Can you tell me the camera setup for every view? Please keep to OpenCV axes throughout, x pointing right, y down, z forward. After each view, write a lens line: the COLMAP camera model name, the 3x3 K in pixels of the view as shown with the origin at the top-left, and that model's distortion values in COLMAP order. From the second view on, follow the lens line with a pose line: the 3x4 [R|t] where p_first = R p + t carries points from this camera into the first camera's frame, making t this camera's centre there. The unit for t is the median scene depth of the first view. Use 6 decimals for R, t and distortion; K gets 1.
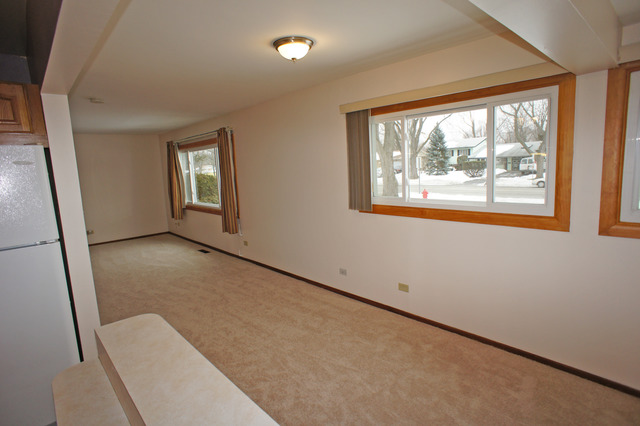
lens RADIAL K [[334.6, 0, 320.3], [0, 334.6, 209.3], [0, 0, 1]] dist [-0.076124, 0.042030]
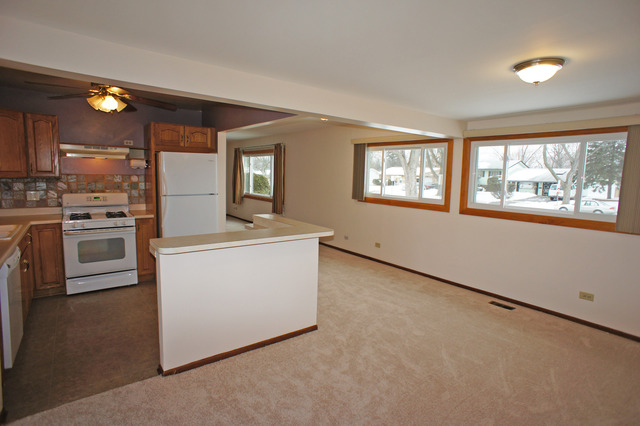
lens RADIAL K [[334.6, 0, 320.3], [0, 334.6, 209.3], [0, 0, 1]] dist [-0.076124, 0.042030]
pose [[0.991820, 0.088234, -0.092240, 0.046660], [-0.090731, 0.995605, -0.023226, 0.056505], [0.089785, 0.031405, 0.995466, -0.385843]]
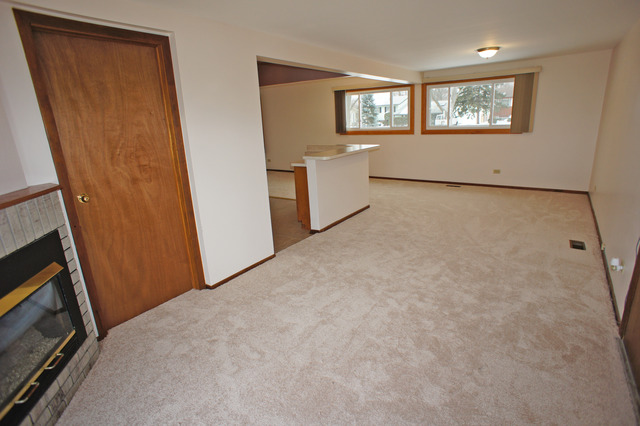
lens RADIAL K [[334.6, 0, 320.3], [0, 334.6, 209.3], [0, 0, 1]] dist [-0.076124, 0.042030]
pose [[0.979394, -0.051964, 0.195162, -0.257170], [0.027529, 0.991662, 0.125891, 0.117354], [-0.200076, -0.117925, 0.972658, -0.662819]]
